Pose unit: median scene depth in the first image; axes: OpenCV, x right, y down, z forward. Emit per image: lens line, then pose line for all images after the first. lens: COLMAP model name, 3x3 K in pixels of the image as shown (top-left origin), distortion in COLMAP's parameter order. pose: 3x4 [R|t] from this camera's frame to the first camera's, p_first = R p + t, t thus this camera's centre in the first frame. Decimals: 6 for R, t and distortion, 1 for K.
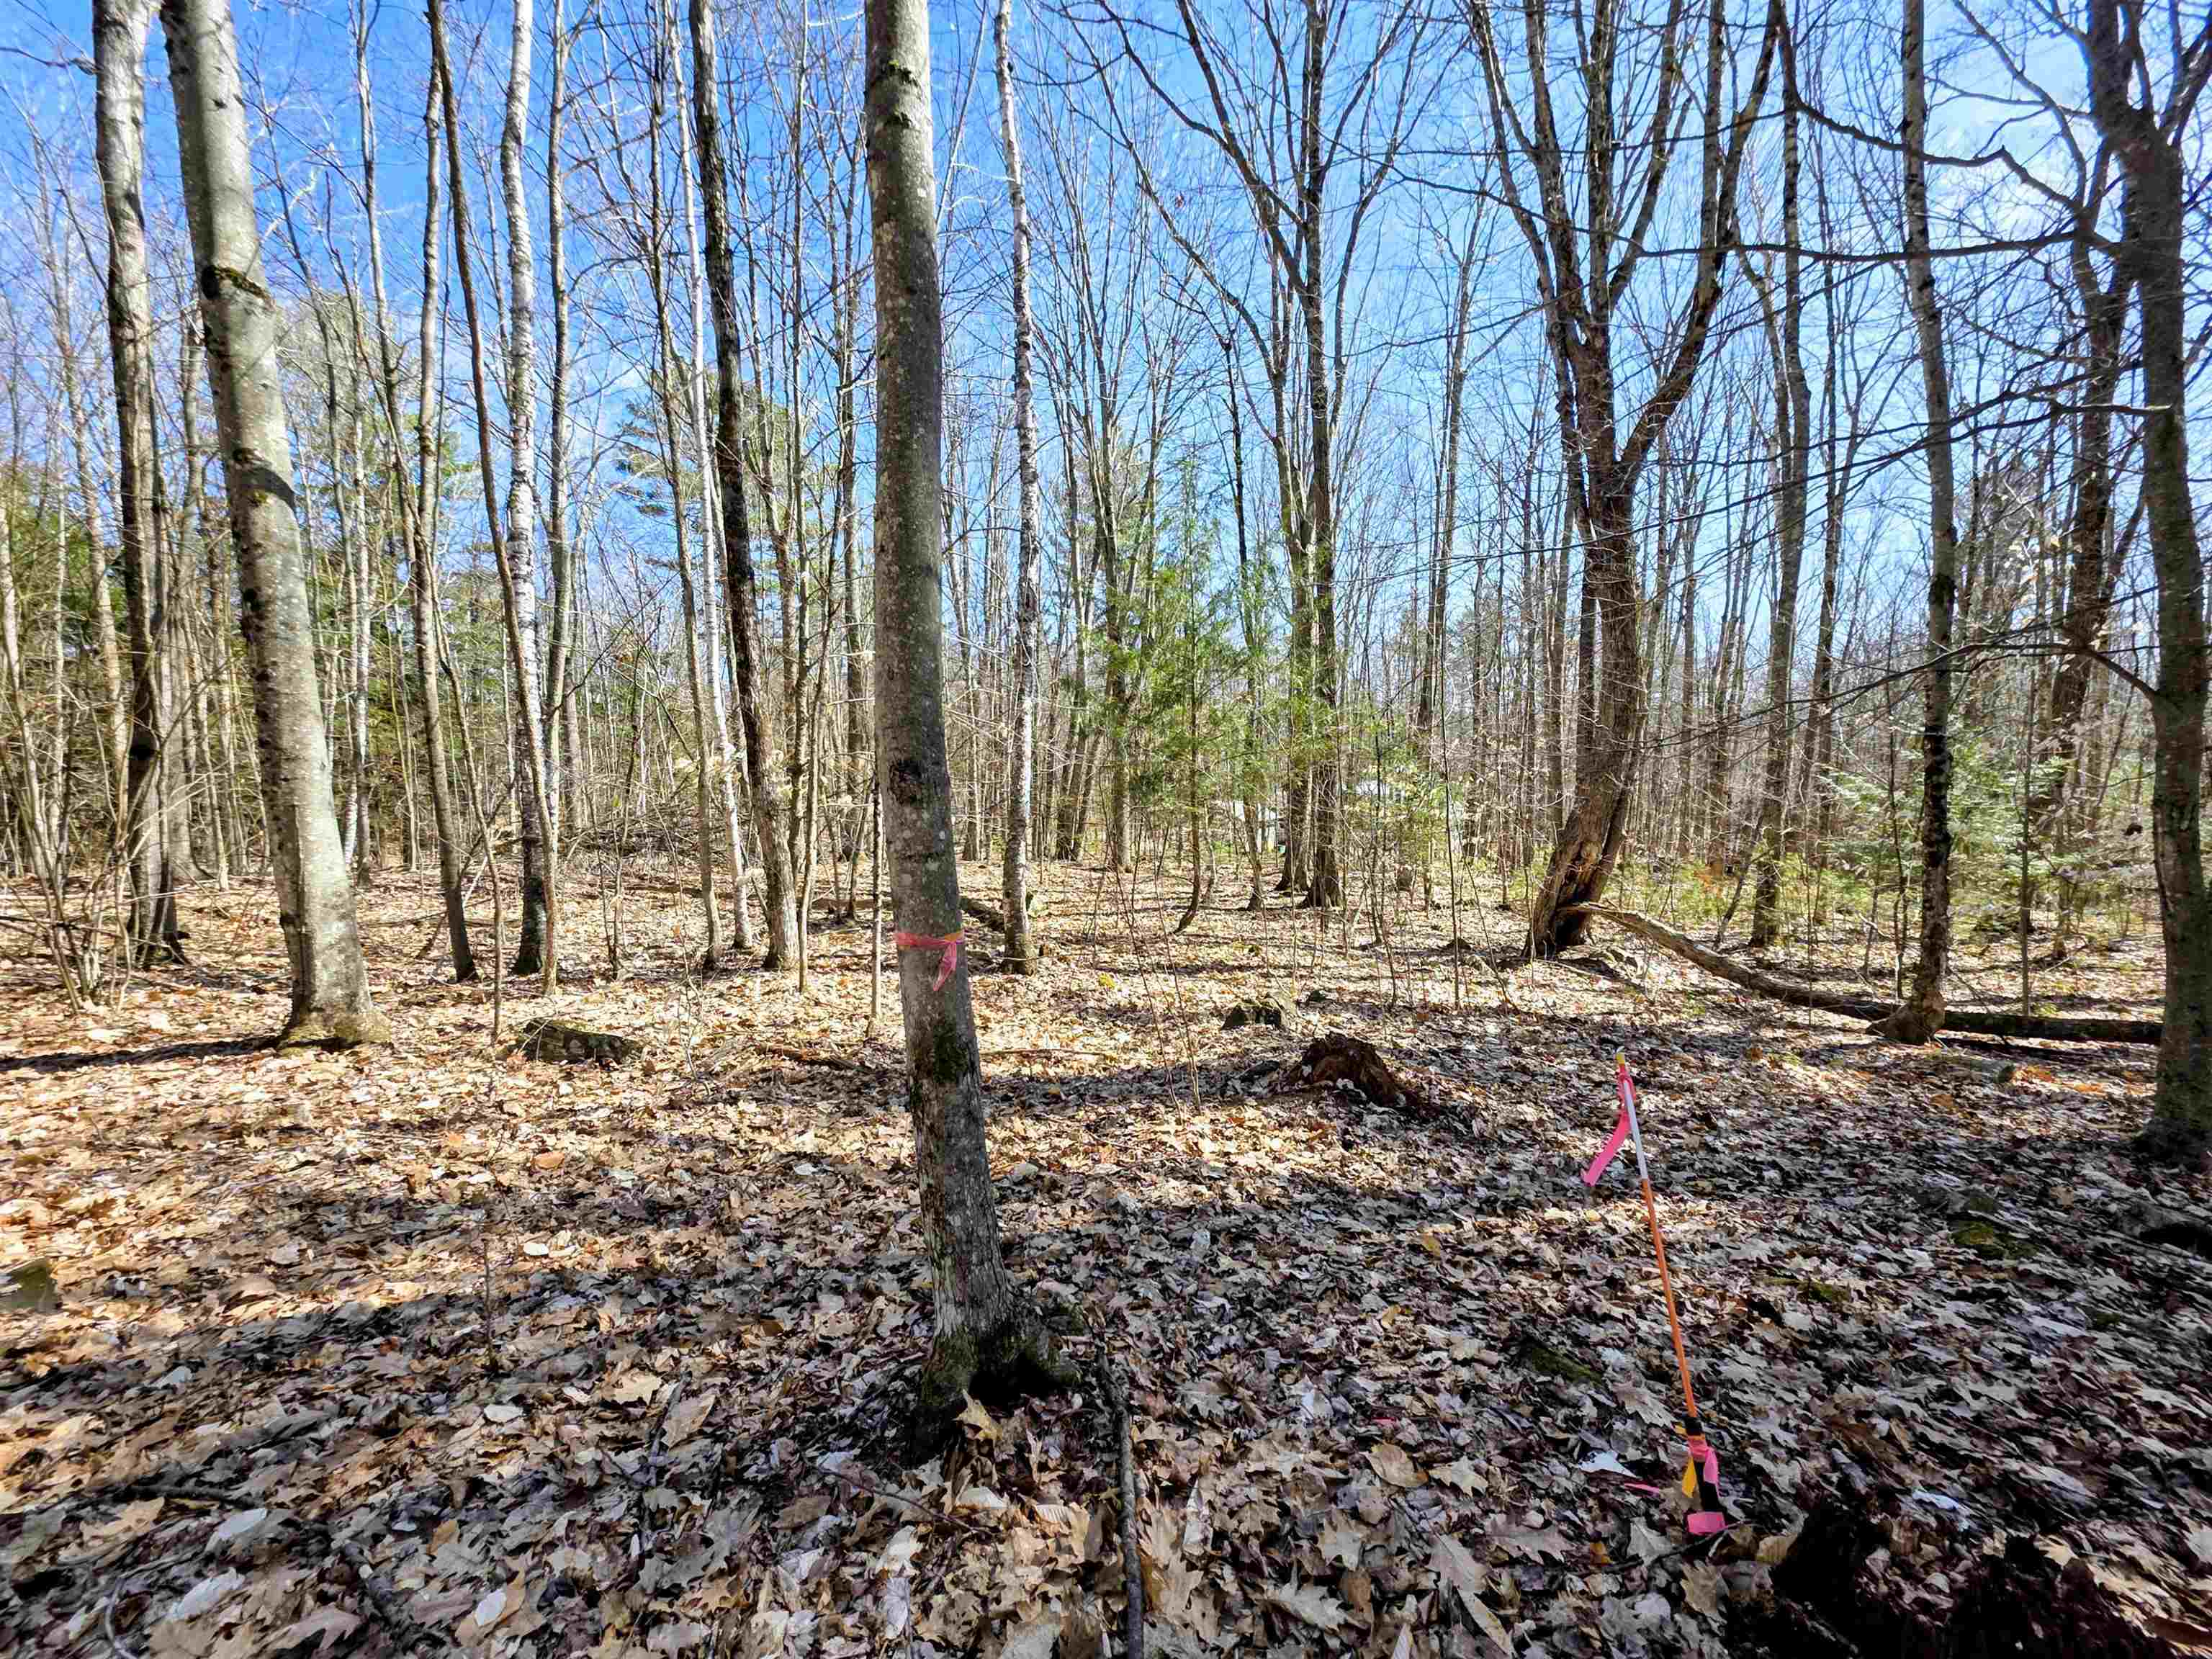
lens RADIAL K [[878.0, 0, 1126.5], [0, 878.0, 830.9], [0, 0, 1]] dist [0.000050, 0.001387]
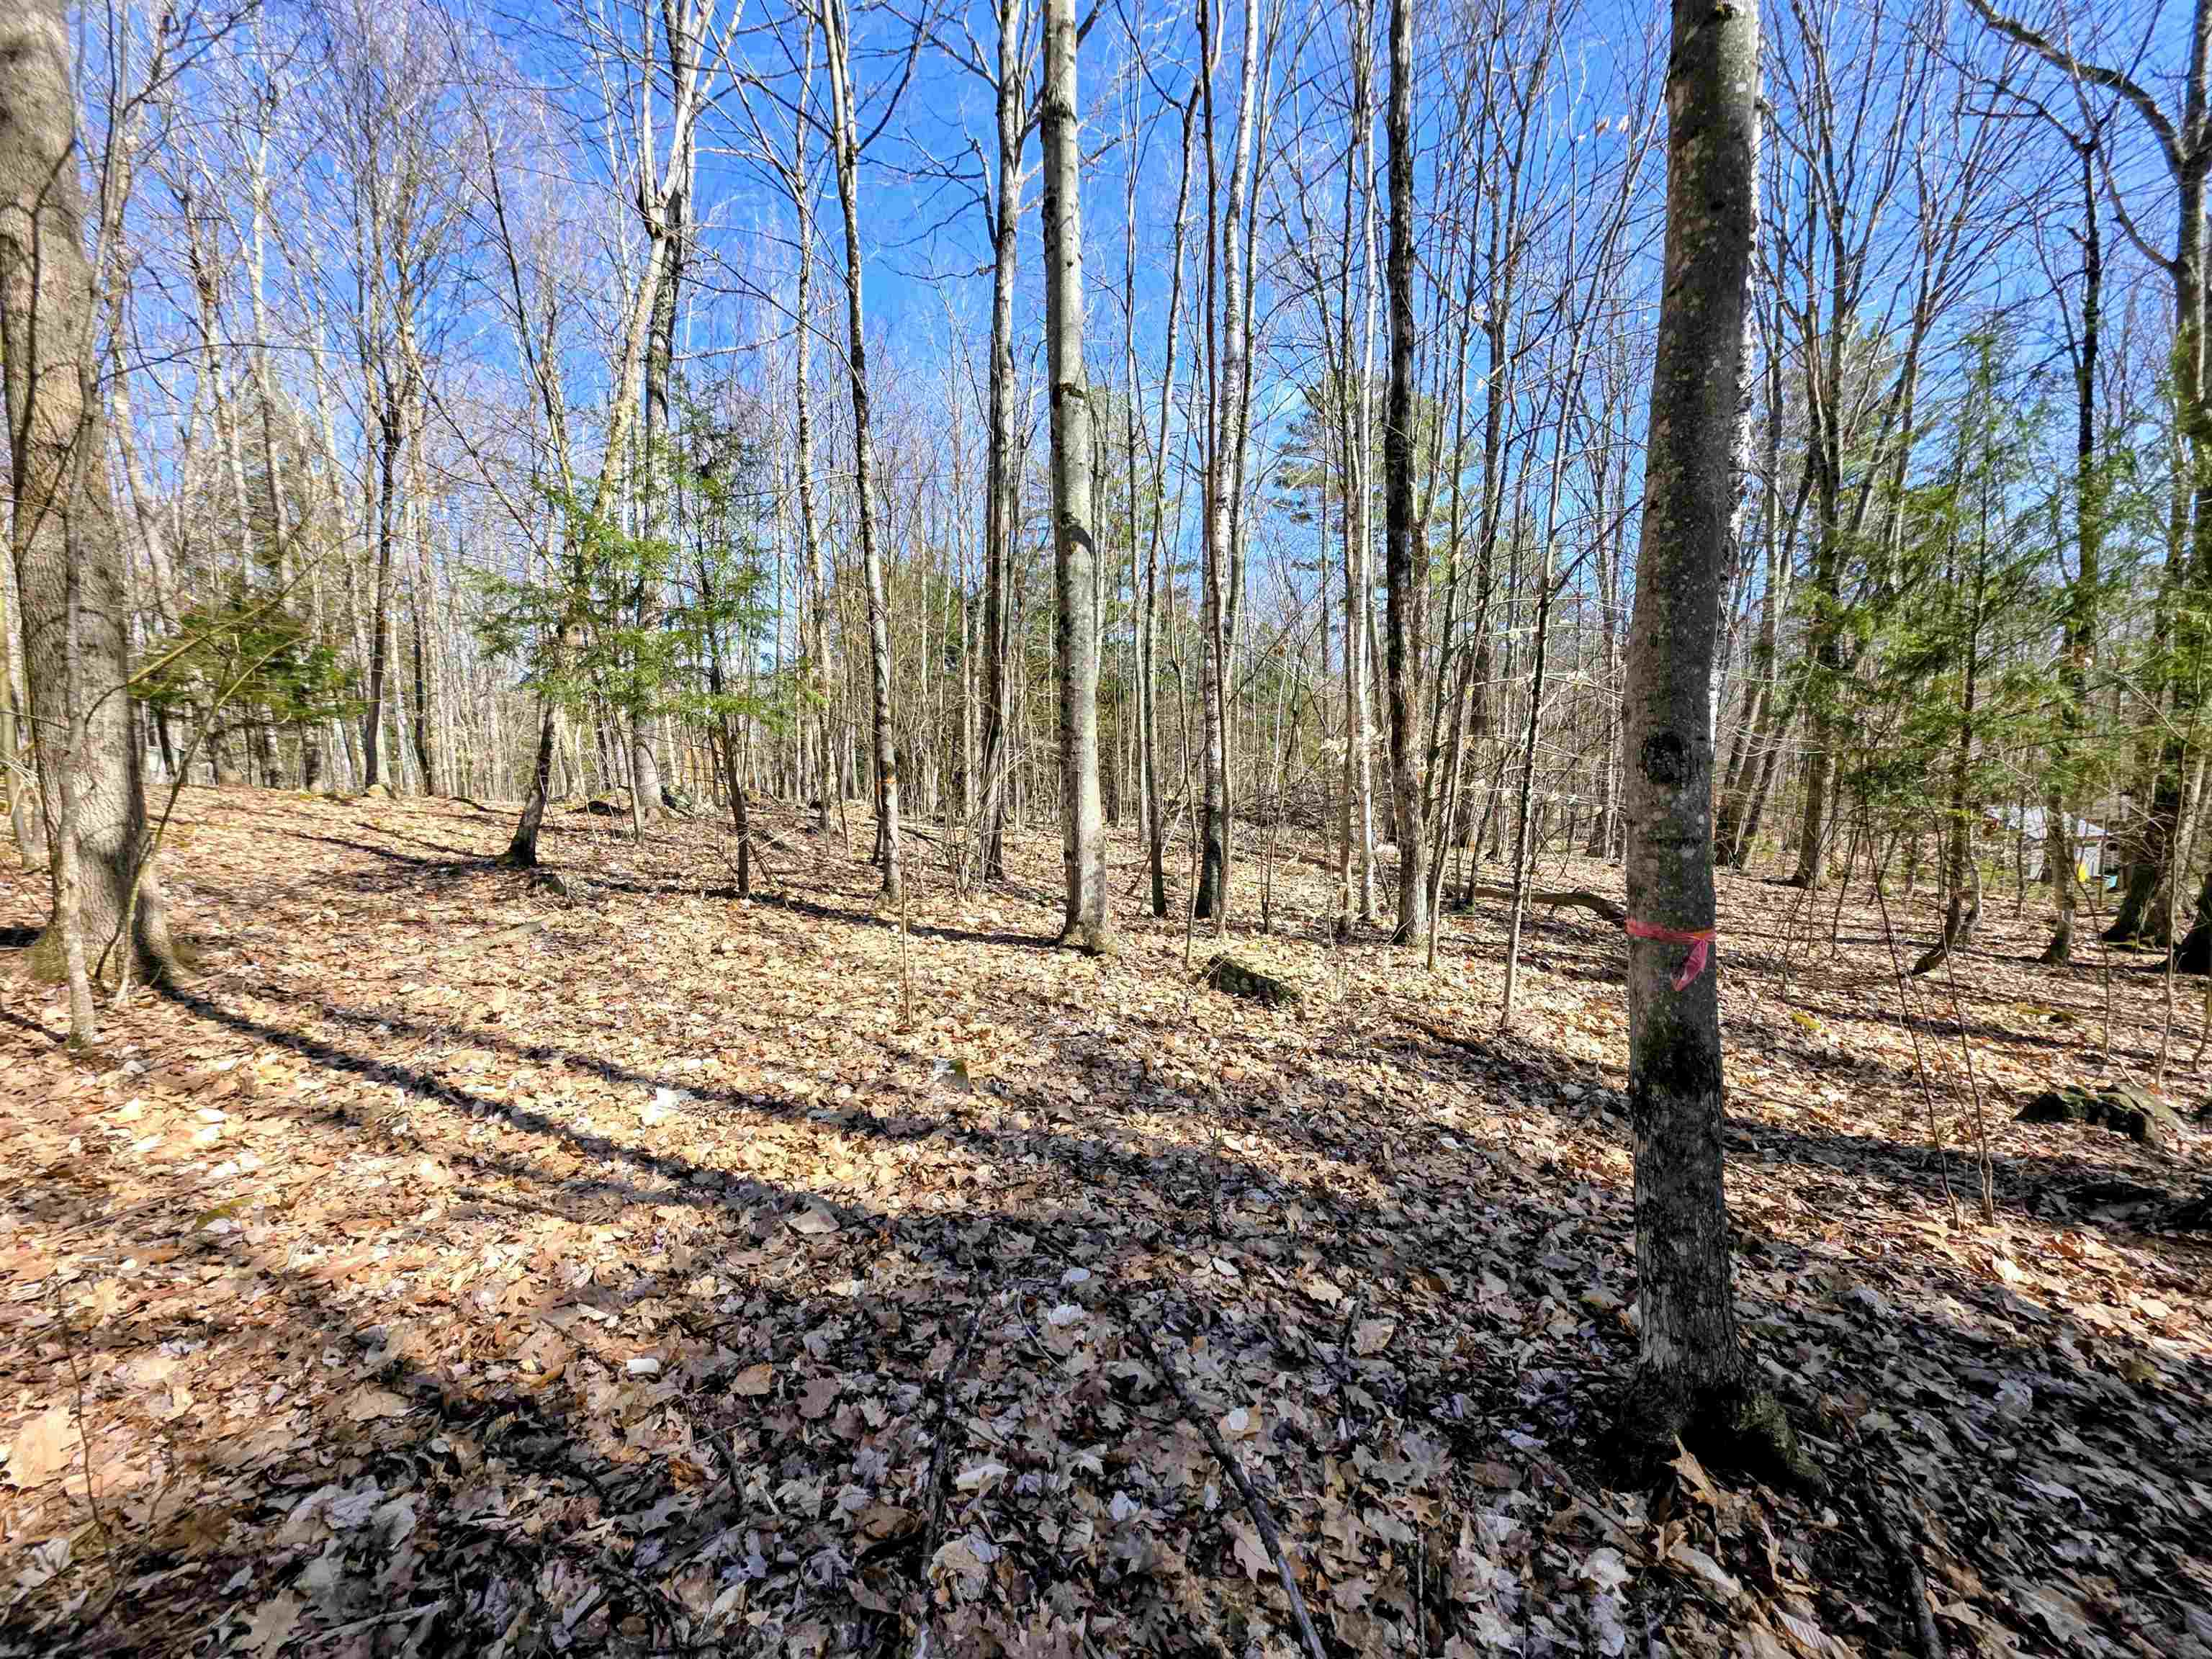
lens RADIAL K [[878.0, 0, 1125.6], [0, 878.0, 827.1], [0, 0, 1]] dist [0.000050, 0.001387]
pose [[0.785846, 0.066145, -0.614875, -0.065858], [-0.057971, 0.997765, 0.033243, 0.010189], [0.615700, 0.009521, 0.787924, -0.034594]]
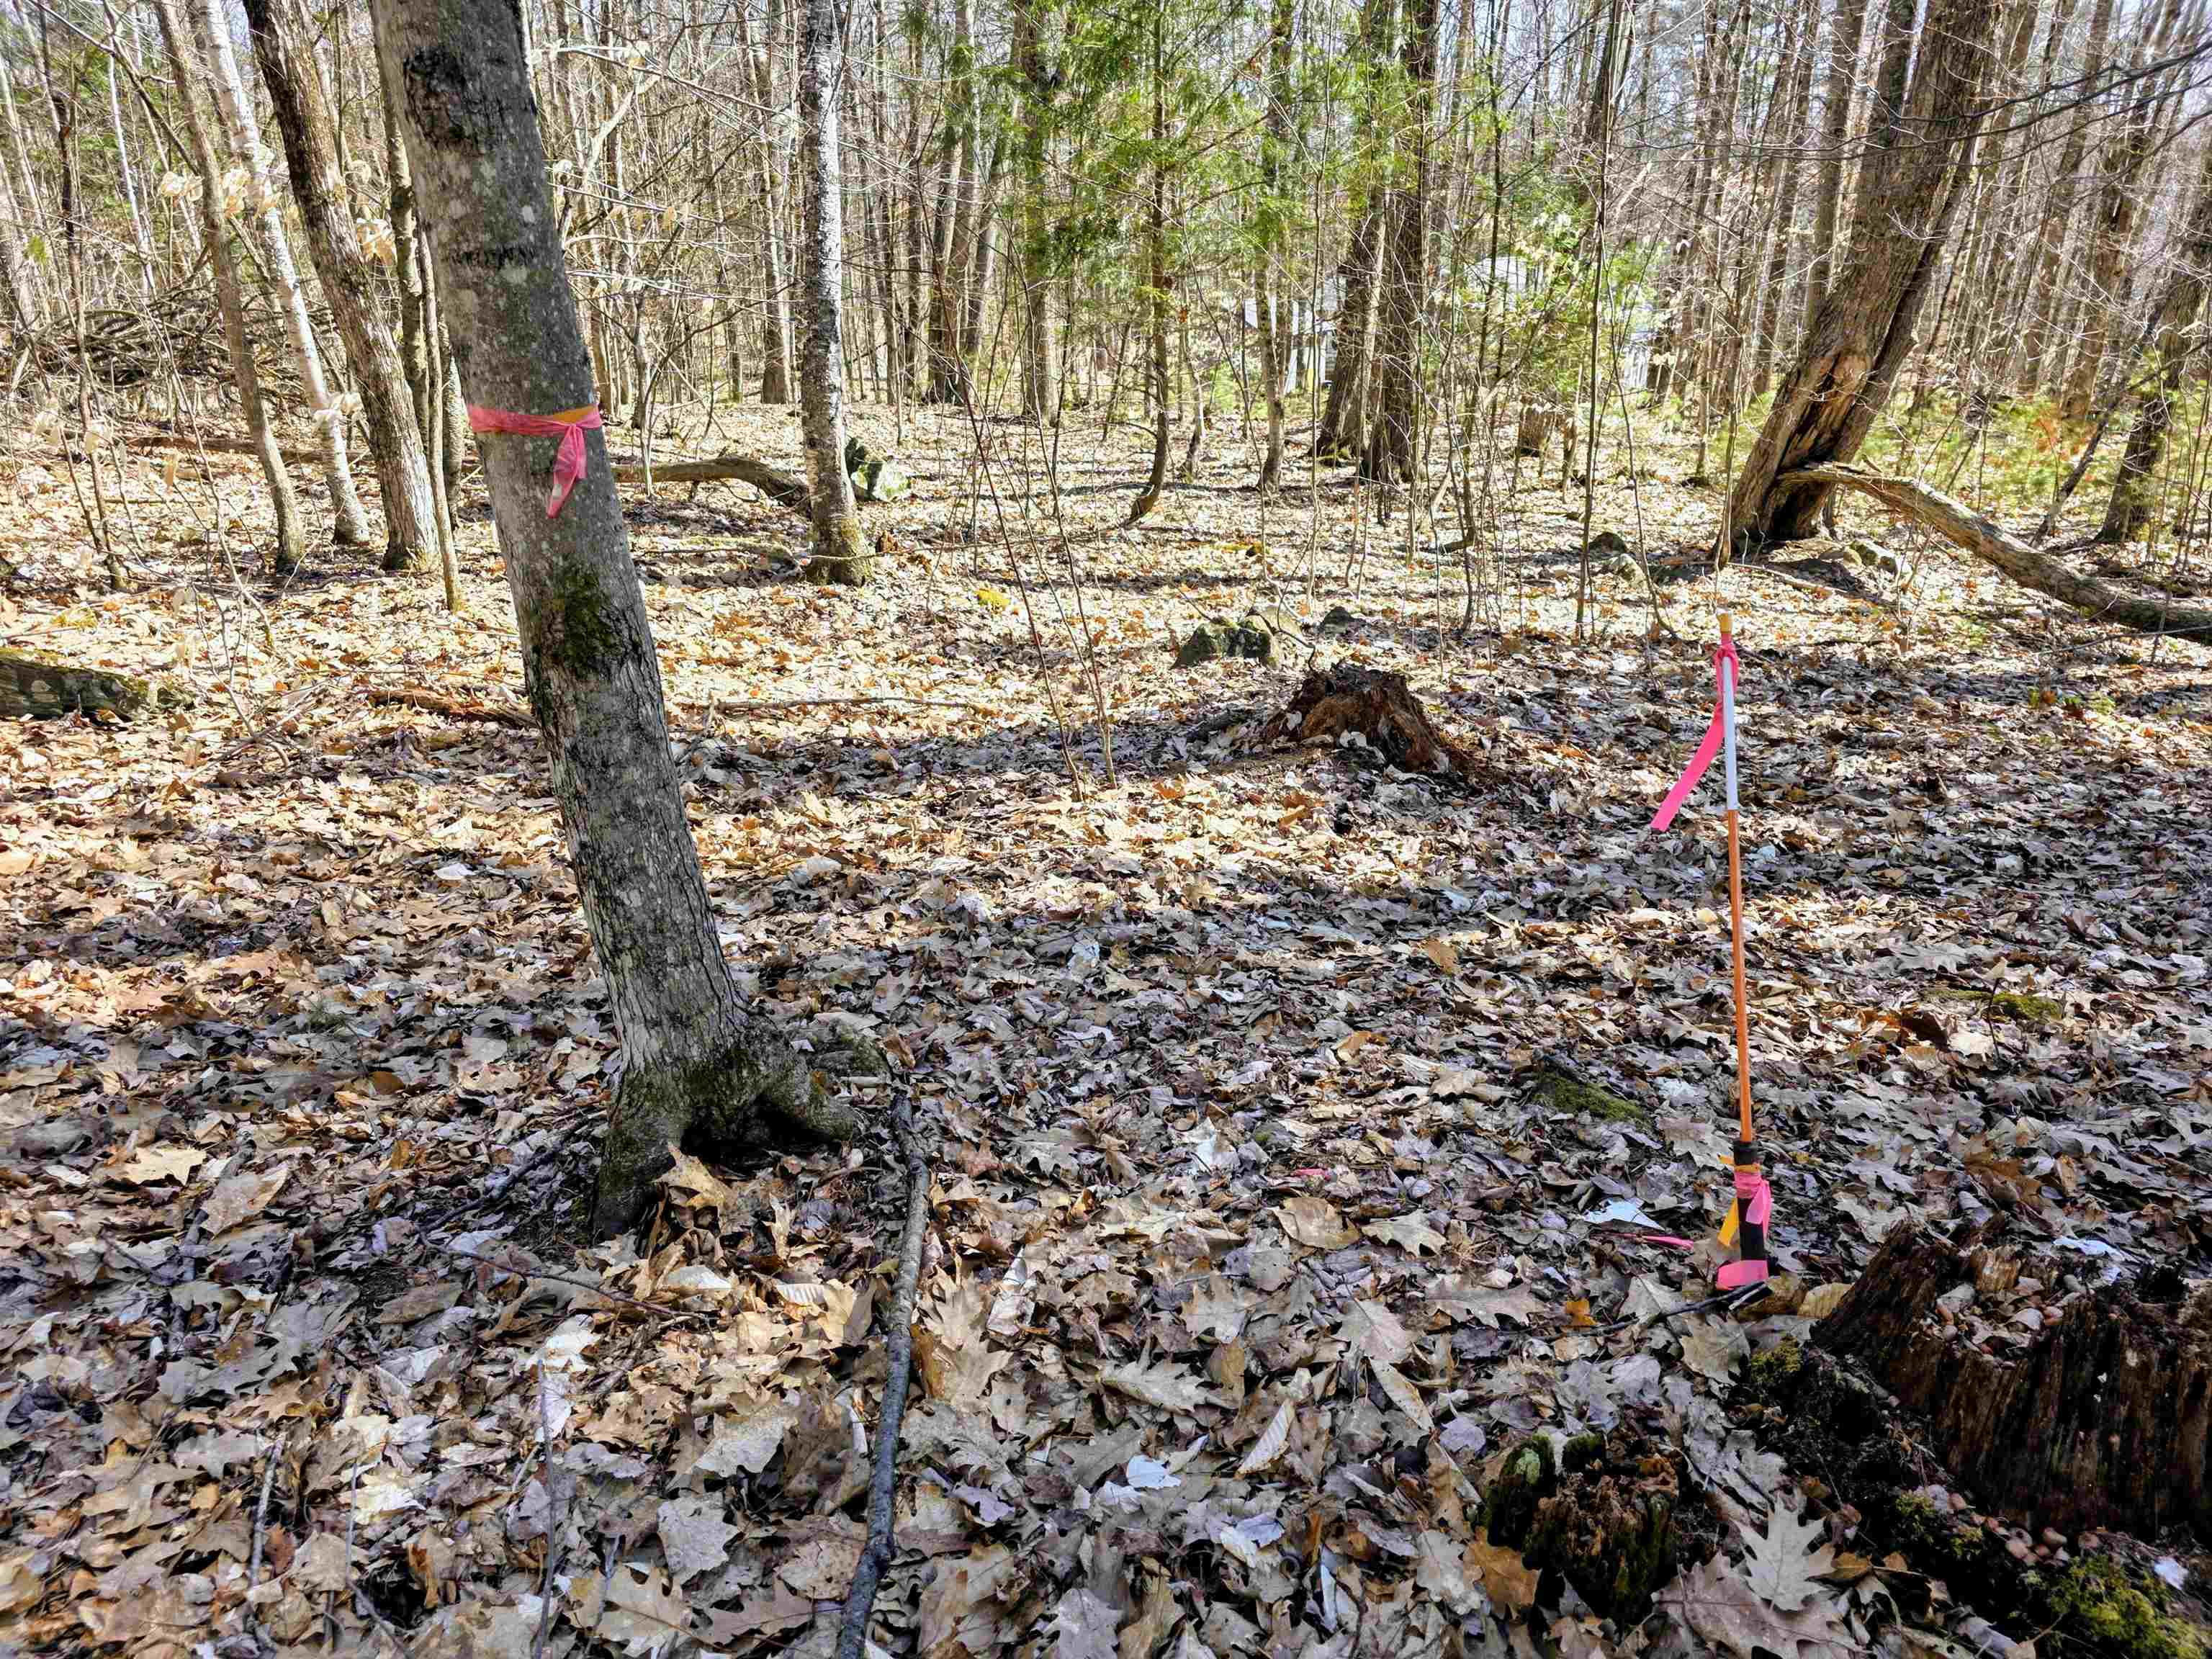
lens RADIAL K [[1480.0, 0, 1129.7], [0, 1480.0, 830.4], [0, 0, 1]] dist [0.064053, -0.051653]
pose [[0.999142, -0.010060, 0.040170, 0.063547], [-0.002508, 0.953558, 0.301200, 0.048004], [-0.041335, -0.301042, 0.952715, 0.003949]]
